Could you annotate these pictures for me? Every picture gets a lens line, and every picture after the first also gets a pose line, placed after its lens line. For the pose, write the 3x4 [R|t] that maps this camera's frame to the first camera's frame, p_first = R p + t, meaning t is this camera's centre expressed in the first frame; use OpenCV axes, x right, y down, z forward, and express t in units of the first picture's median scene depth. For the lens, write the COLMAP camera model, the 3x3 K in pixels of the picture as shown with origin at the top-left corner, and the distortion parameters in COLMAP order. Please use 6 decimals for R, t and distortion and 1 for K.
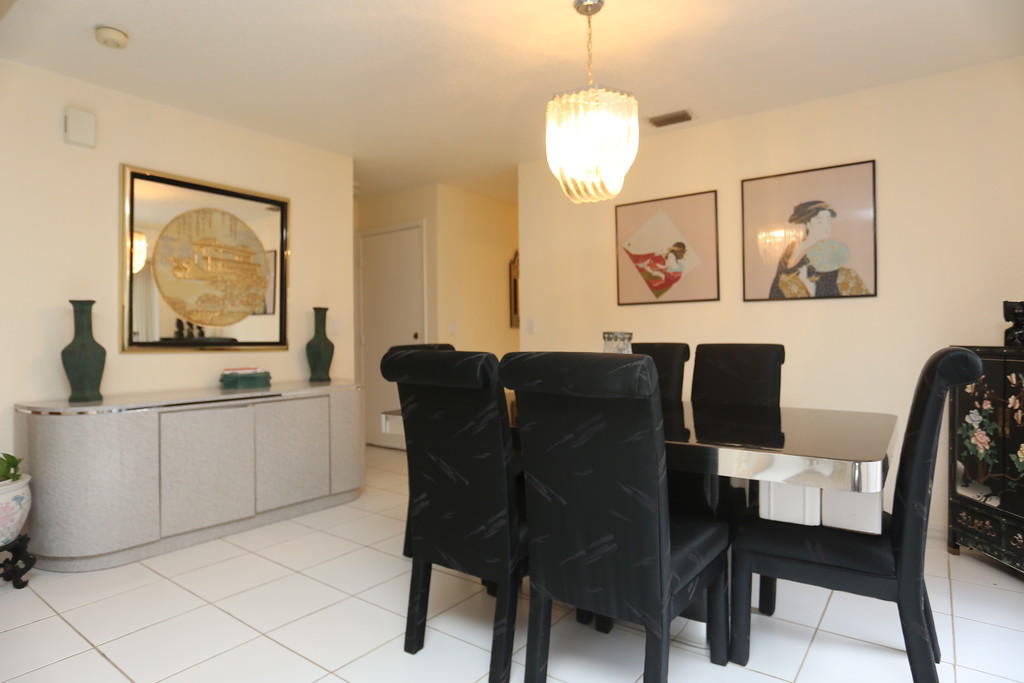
lens RADIAL K [[579.7, 0, 512.0], [0, 579.7, 341.5], [0, 0, 1]] dist [-0.073173, 0.041337]
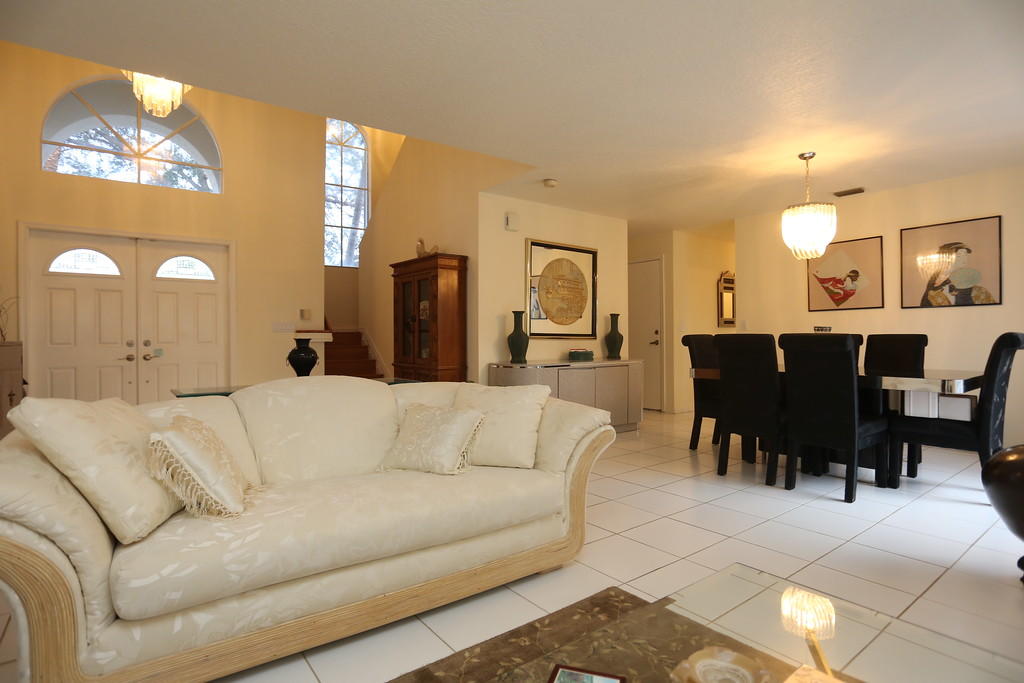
lens RADIAL K [[526.3, 0, 509.6], [0, 526.3, 343.9], [0, 0, 1]] dist [-0.075596, 0.035339]
pose [[0.959308, 0.007318, -0.282267, -0.224186], [-0.006741, 0.999973, 0.003016, 0.028921], [0.282281, -0.000991, 0.959331, -0.624724]]
